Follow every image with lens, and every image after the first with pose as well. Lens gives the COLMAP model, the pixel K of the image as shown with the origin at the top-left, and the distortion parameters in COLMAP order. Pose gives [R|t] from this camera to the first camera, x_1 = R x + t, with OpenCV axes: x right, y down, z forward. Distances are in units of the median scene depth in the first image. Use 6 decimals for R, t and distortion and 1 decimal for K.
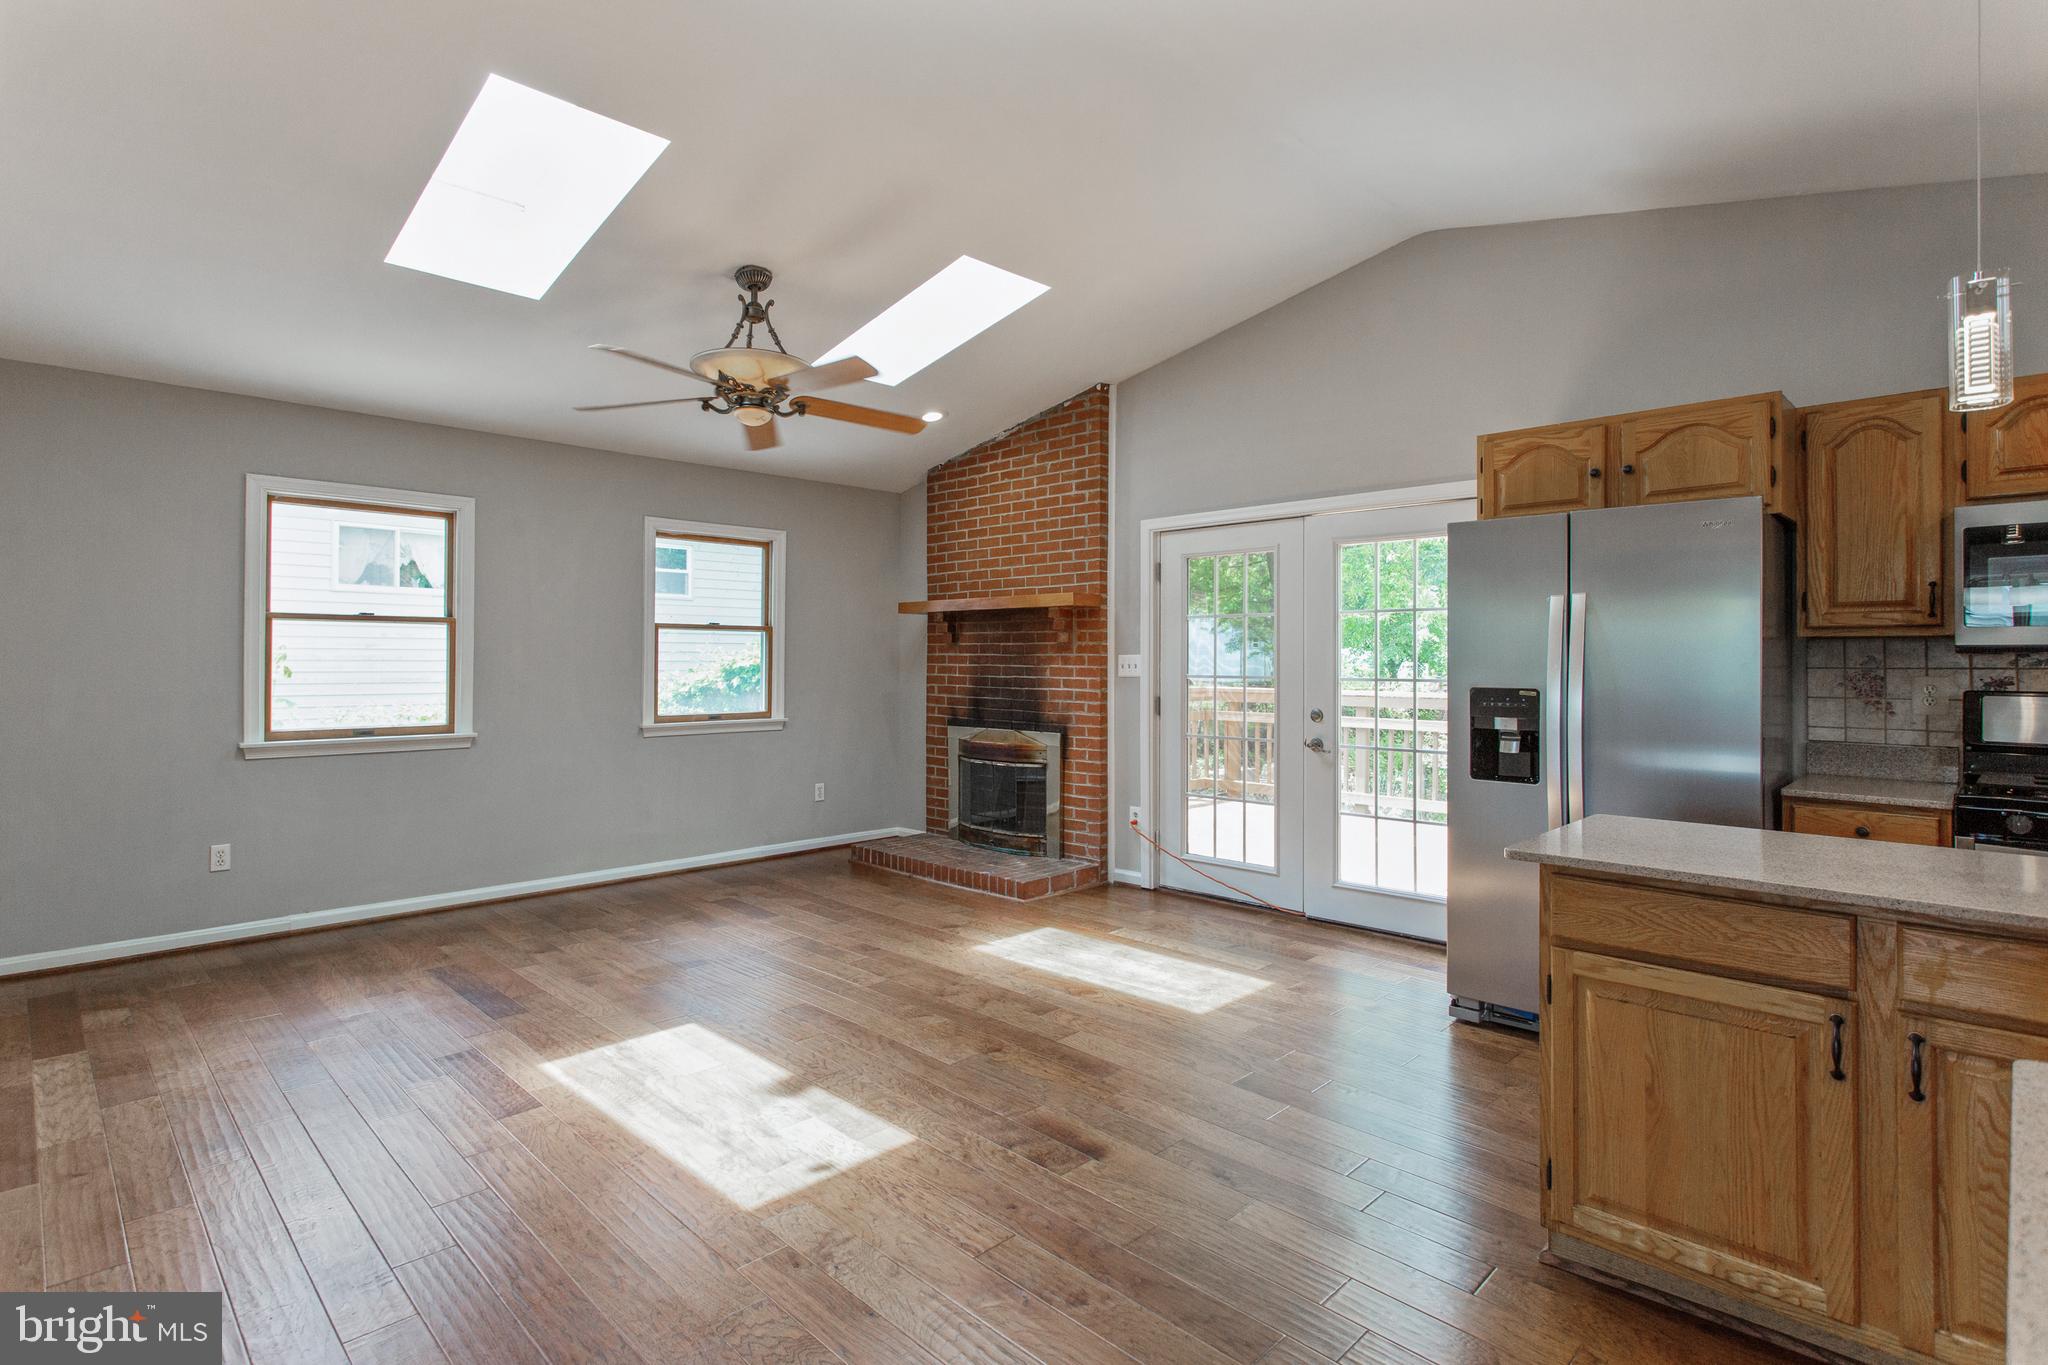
lens RADIAL K [[980.0, 0, 1023.0], [0, 980.0, 666.9], [0, 0, 1]] dist [-0.001467, 0.008055]
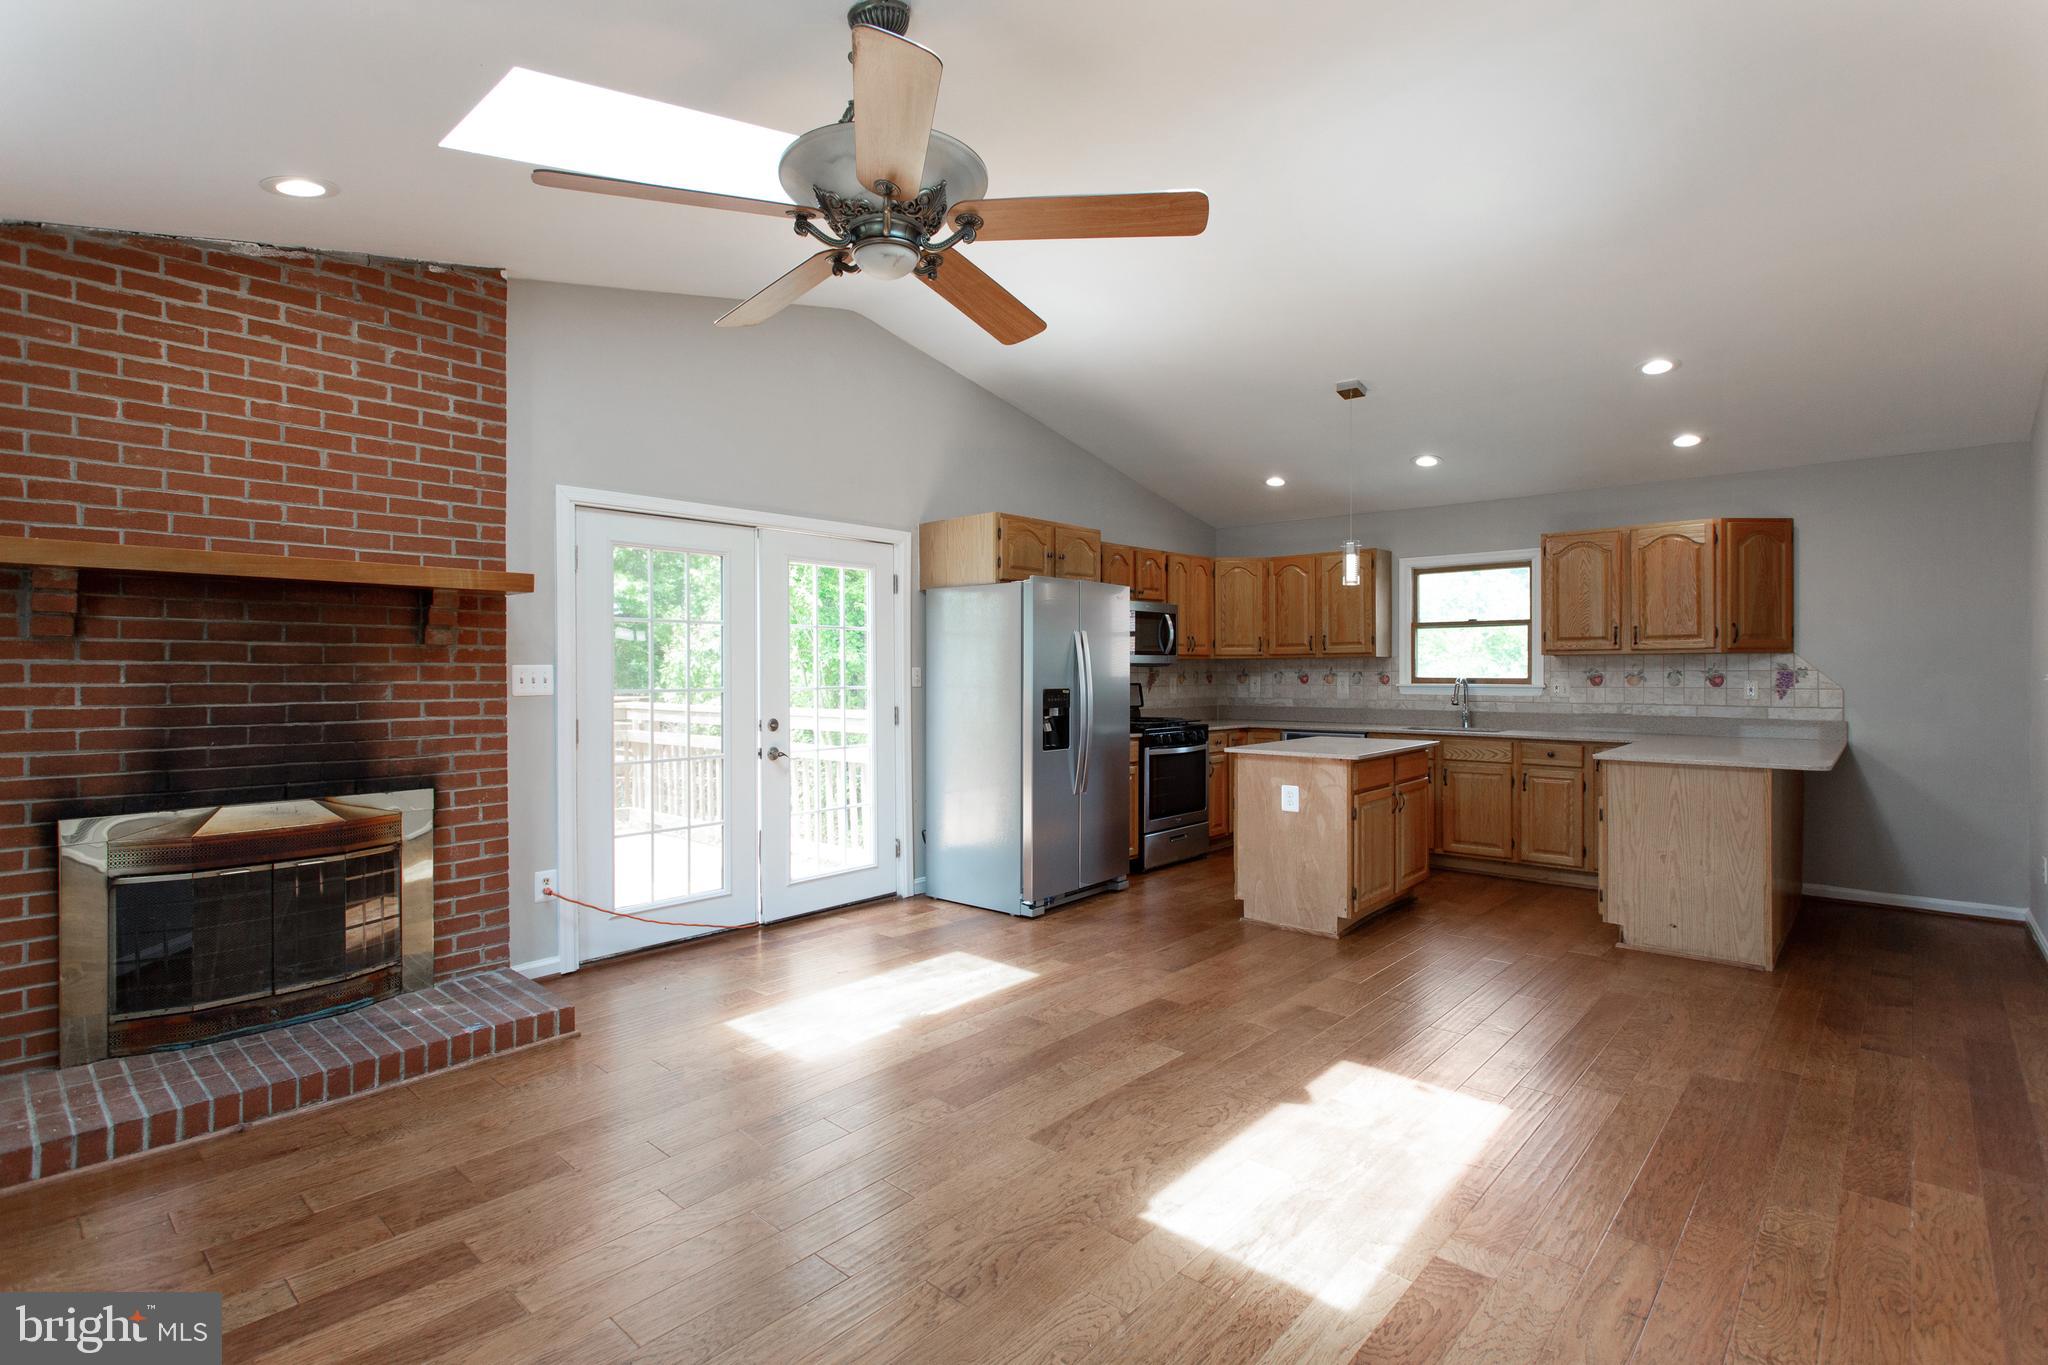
lens RADIAL K [[980.0, 0, 1012.0], [0, 980.0, 674.6], [0, 0, 1]] dist [-0.001467, 0.008055]
pose [[-0.036796, -0.009630, 0.999276, -0.715356], [0.005570, 0.999936, 0.009841, -0.011312], [-0.999307, 0.005928, -0.036740, 0.777582]]
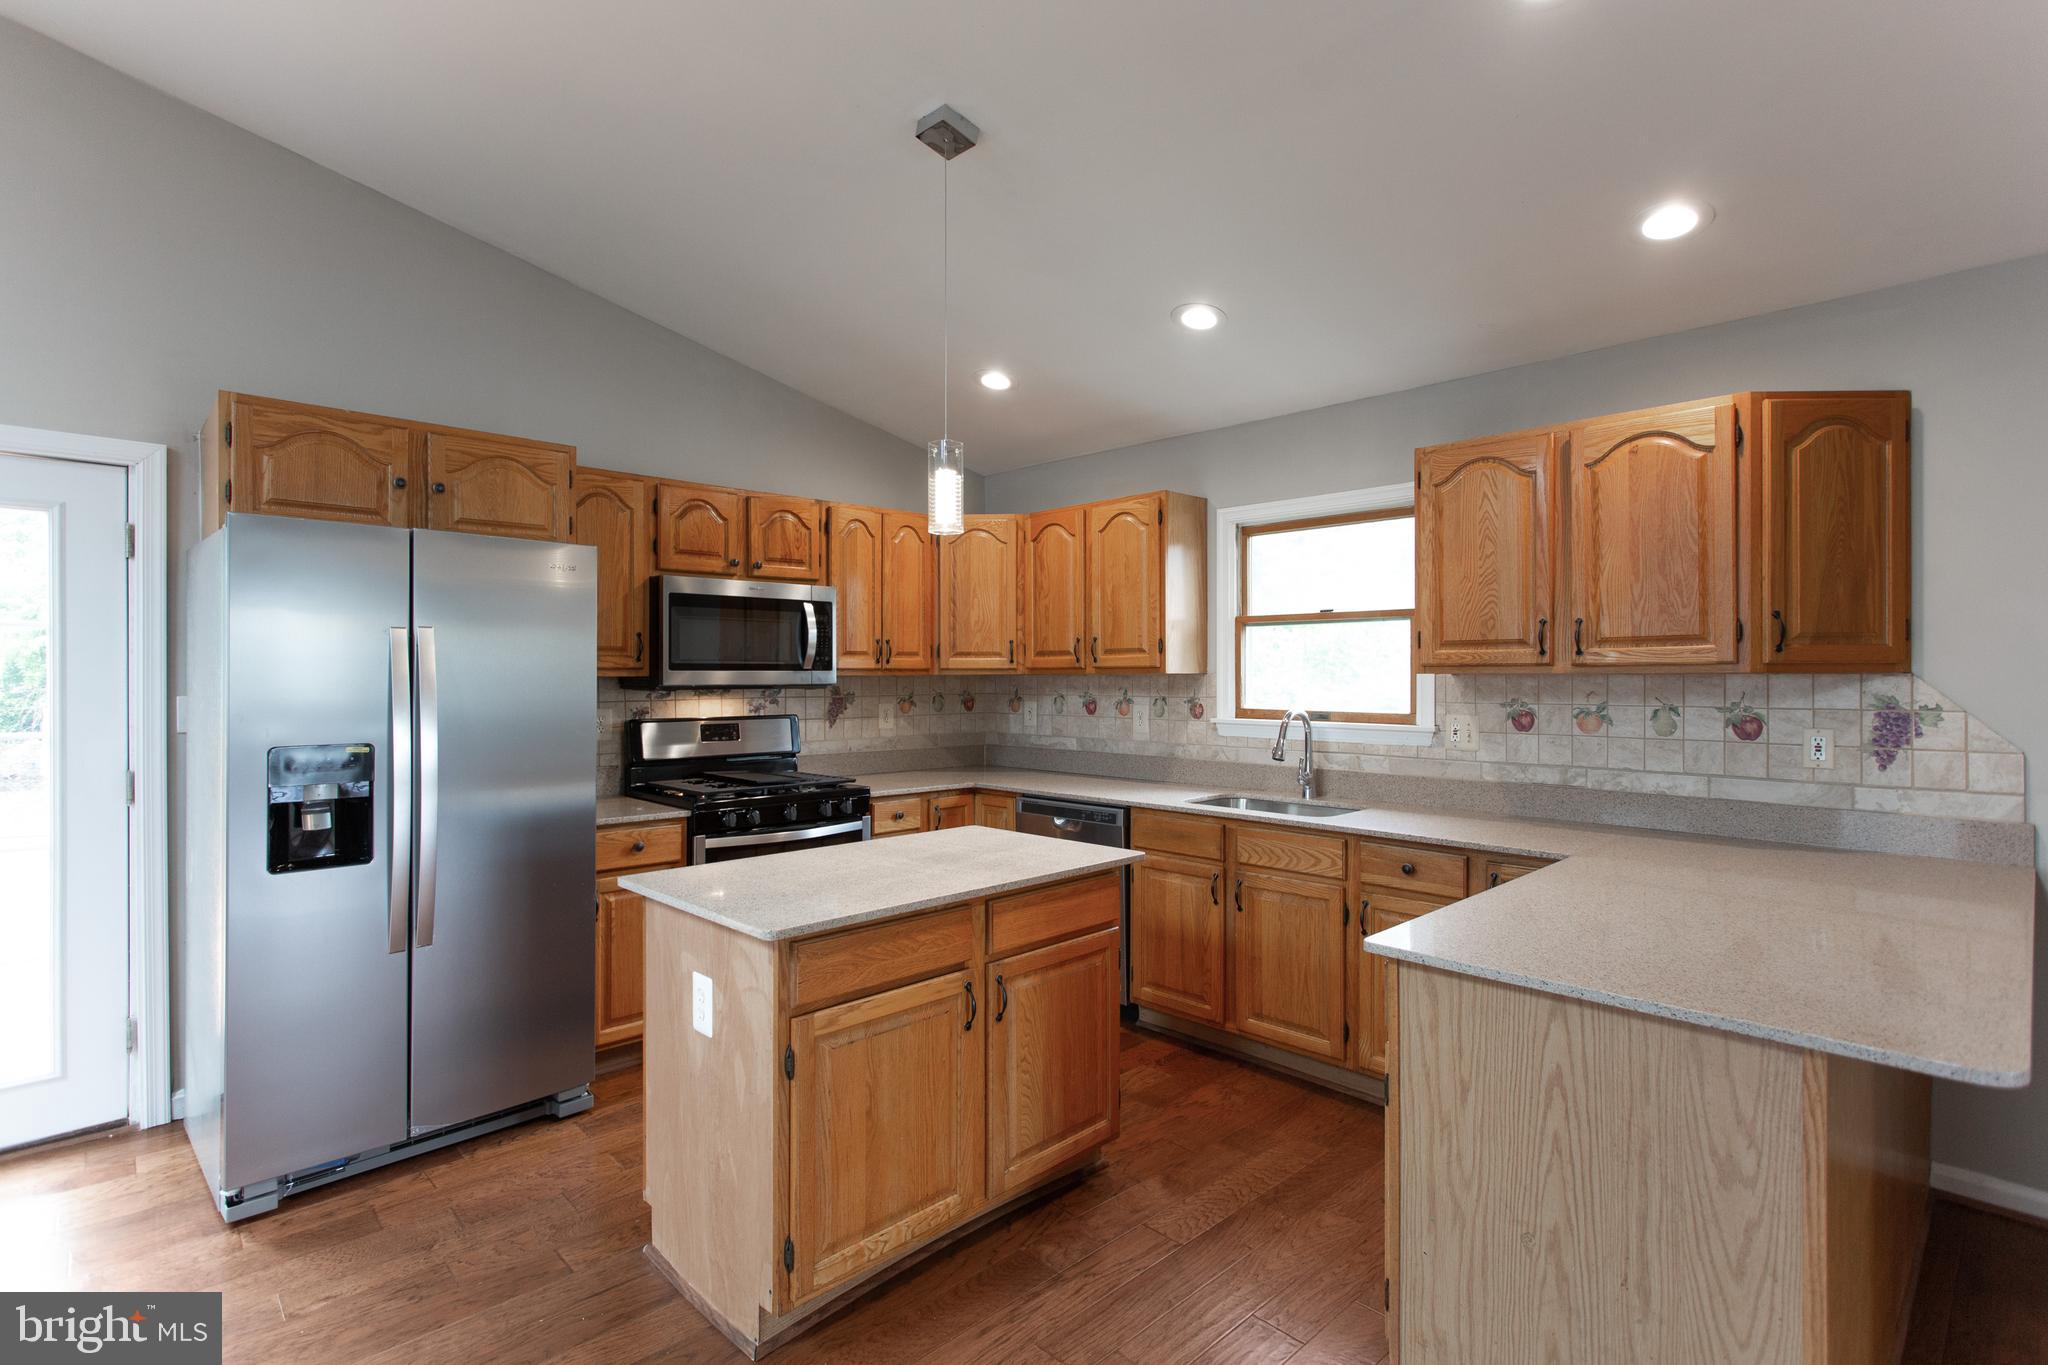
lens RADIAL K [[980.0, 0, 1016.6], [0, 980.0, 677.2], [0, 0, 1]] dist [-0.001467, 0.008055]
pose [[0.034571, -0.008699, 0.999364, -0.170360], [0.003558, 0.999957, 0.008581, -0.024756], [-0.999396, 0.003259, 0.034601, 0.304604]]
